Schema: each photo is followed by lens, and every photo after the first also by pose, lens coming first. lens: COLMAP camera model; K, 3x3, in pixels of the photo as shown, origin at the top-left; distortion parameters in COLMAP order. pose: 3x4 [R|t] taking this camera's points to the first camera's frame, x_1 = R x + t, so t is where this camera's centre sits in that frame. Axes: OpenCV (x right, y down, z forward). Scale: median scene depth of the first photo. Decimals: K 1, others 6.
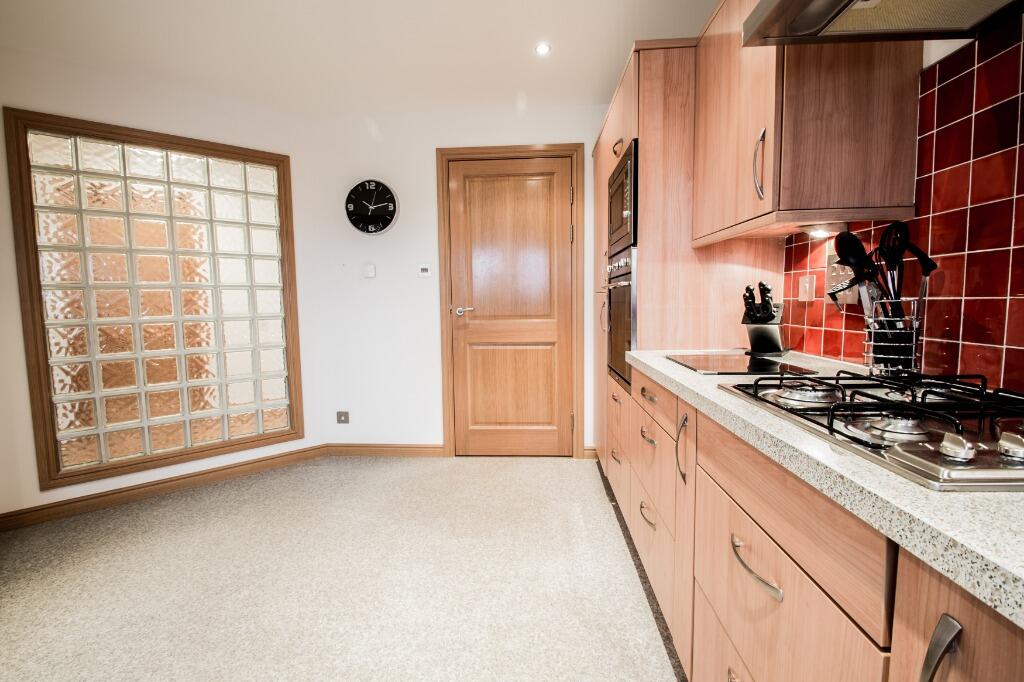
lens RADIAL K [[451.4, 0, 500.7], [0, 451.4, 338.1], [0, 0, 1]] dist [0.013277, -0.016043]
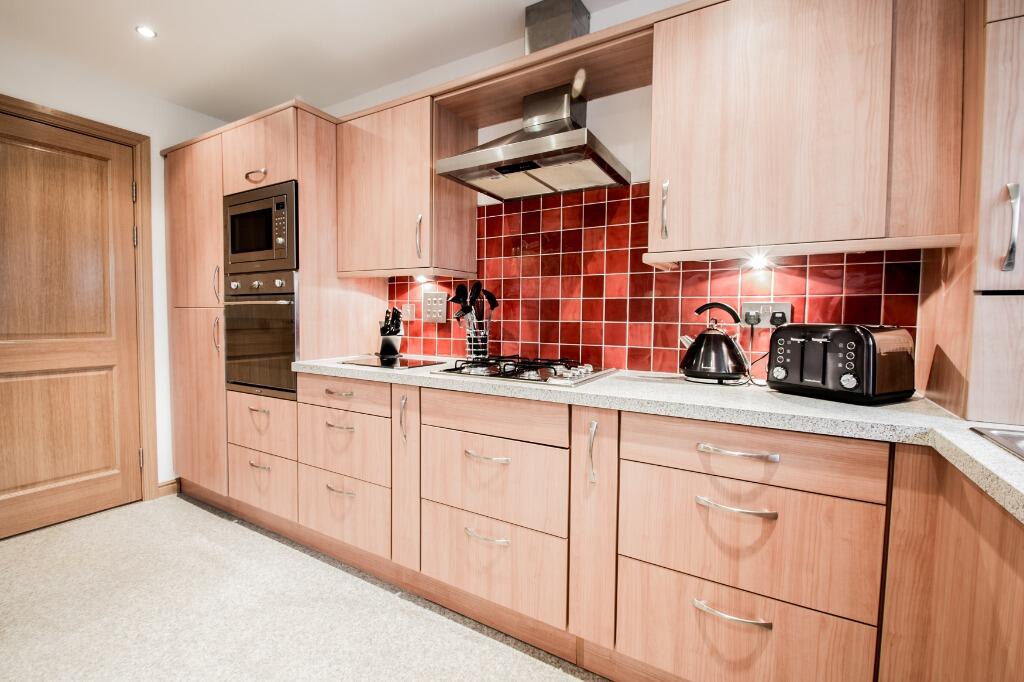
lens RADIAL K [[451.4, 0, 500.7], [0, 451.4, 338.1], [0, 0, 1]] dist [0.013277, -0.016043]
pose [[0.453436, -0.023889, 0.890968, -0.495258], [0.054718, 0.998501, -0.001075, -0.002114], [-0.889607, 0.049239, 0.454064, 0.015947]]
